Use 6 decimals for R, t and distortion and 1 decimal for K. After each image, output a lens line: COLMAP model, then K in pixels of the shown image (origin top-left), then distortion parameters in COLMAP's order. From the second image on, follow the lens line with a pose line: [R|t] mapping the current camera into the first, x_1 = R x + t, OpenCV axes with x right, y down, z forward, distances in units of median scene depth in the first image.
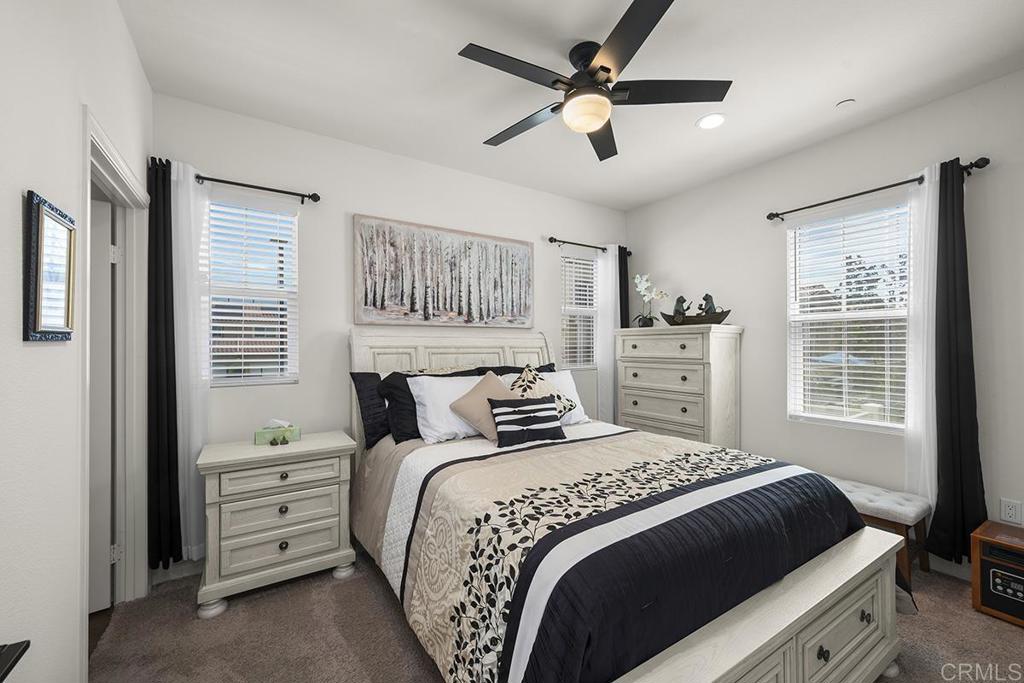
lens RADIAL K [[408.4, 0, 510.1], [0, 408.4, 347.3], [0, 0, 1]] dist [0.005834, -0.000405]
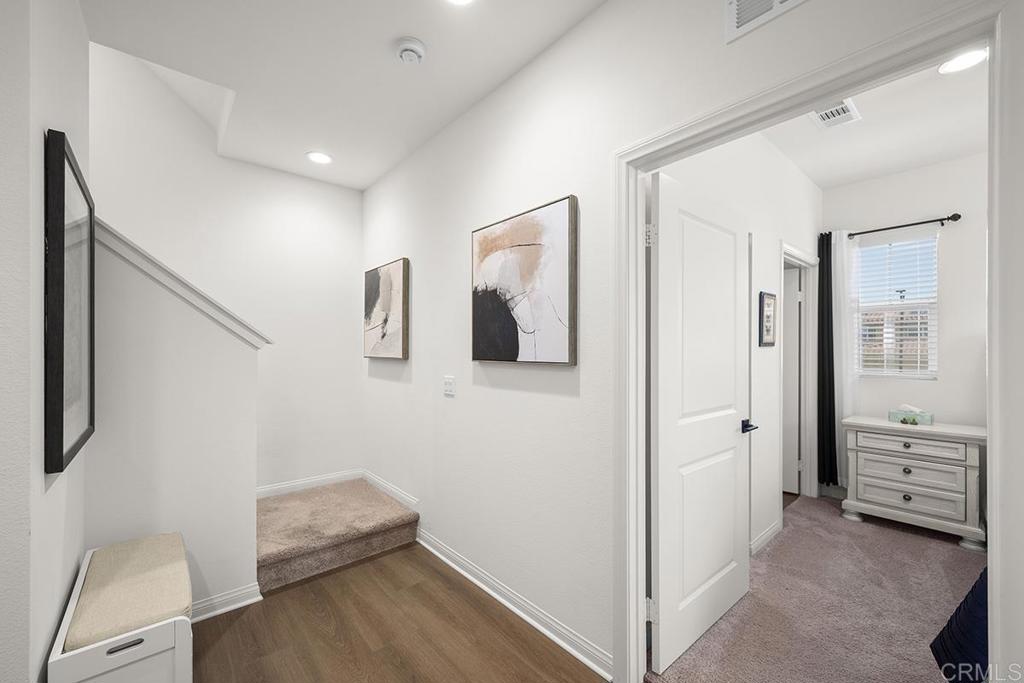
lens RADIAL K [[408.4, 0, 512.1], [0, 408.4, 347.9], [0, 0, 1]] dist [0.005834, -0.000405]
pose [[0.145300, 0.000222, -0.989388, 0.427003], [-0.004119, 0.999991, -0.000381, 0.001477], [0.989379, 0.004131, 0.145299, -0.343459]]
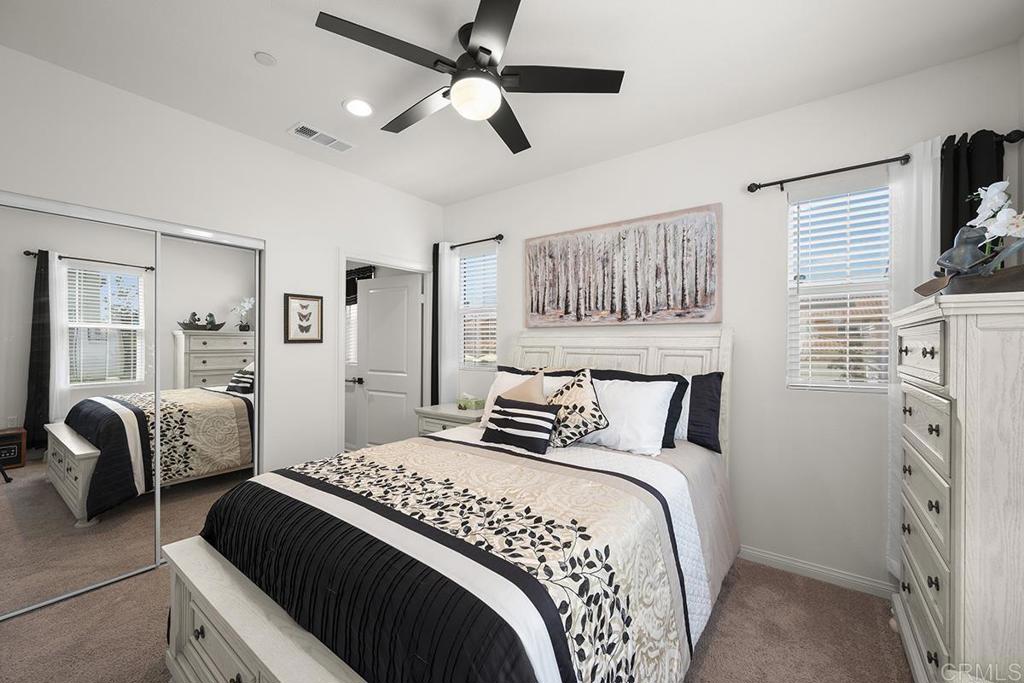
lens RADIAL K [[408.4, 0, 509.2], [0, 408.4, 336.7], [0, 0, 1]] dist [0.005834, -0.000405]
pose [[0.343768, -0.011042, -0.938990, 0.736861], [-0.006771, 0.999876, -0.014237, -0.011322], [0.939030, 0.011252, 0.343651, 0.504852]]
